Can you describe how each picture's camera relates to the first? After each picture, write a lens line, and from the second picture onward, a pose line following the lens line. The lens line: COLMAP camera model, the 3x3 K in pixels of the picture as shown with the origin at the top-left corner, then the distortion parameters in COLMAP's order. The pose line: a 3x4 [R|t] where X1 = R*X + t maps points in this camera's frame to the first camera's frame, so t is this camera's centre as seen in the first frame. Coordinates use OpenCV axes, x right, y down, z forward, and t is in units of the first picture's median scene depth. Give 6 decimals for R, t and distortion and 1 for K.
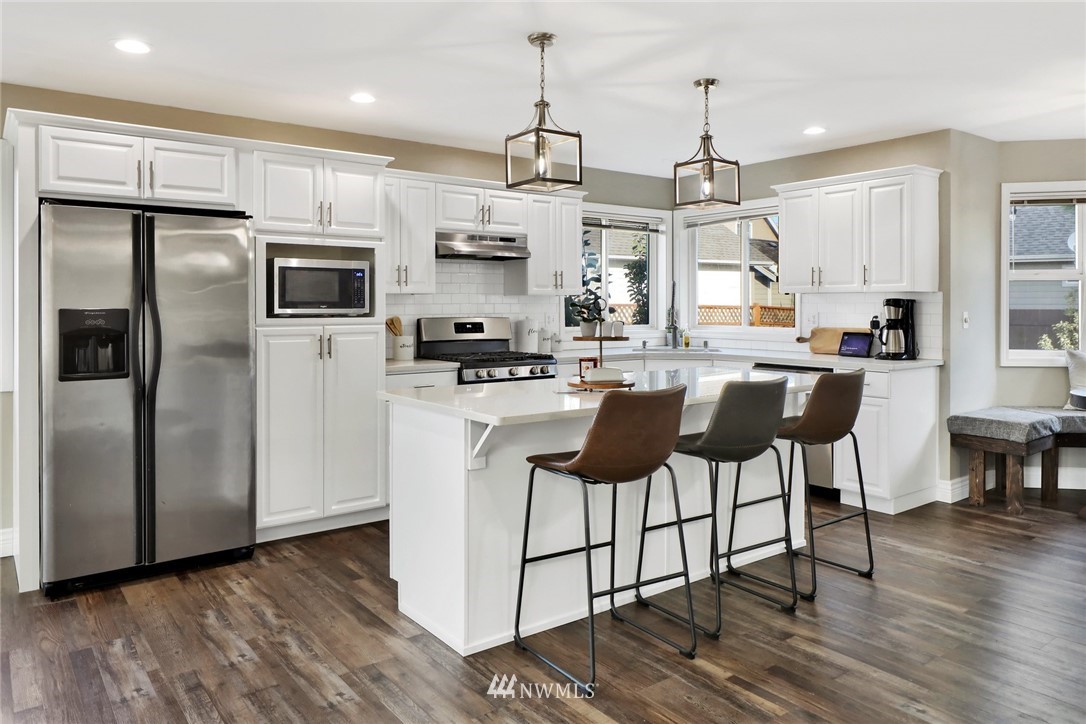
lens RADIAL K [[752.6, 0, 540.1], [0, 752.6, 307.7], [0, 0, 1]] dist [0.001410, 0.002046]
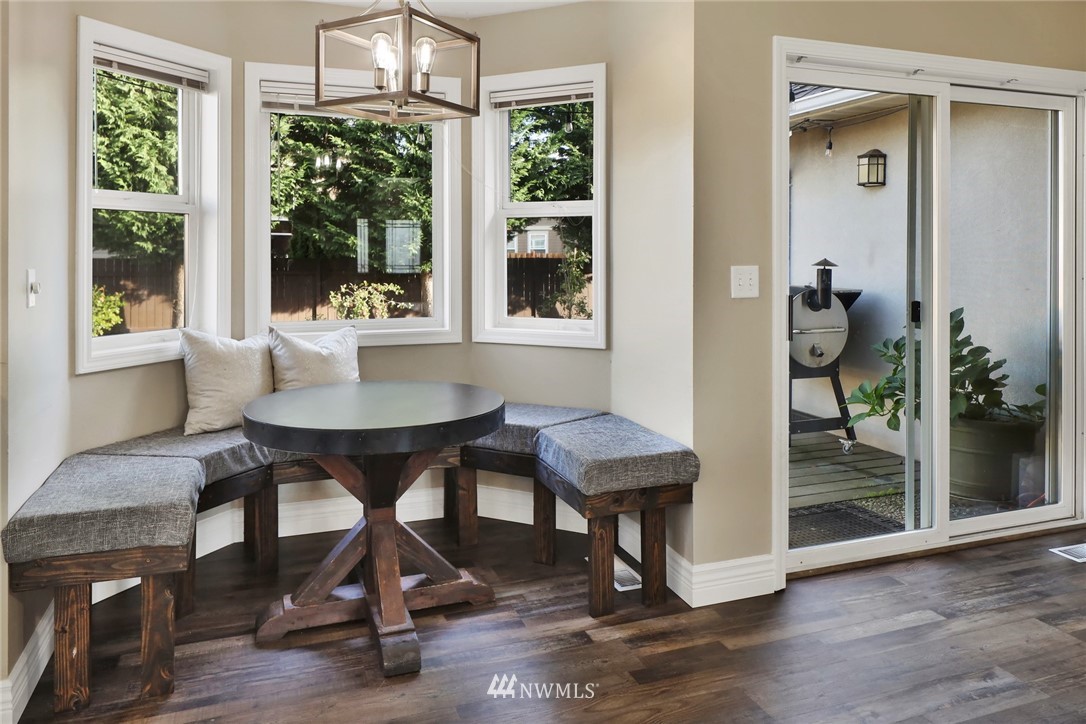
lens RADIAL K [[758.2, 0, 530.8], [0, 758.2, 254.2], [0, 0, 1]] dist [-0.002979, -0.003186]
pose [[0.303200, 0.001432, 0.952926, 0.237602], [0.002638, 0.999994, -0.002342, -0.001578], [-0.952923, 0.003224, 0.303195, 0.605803]]
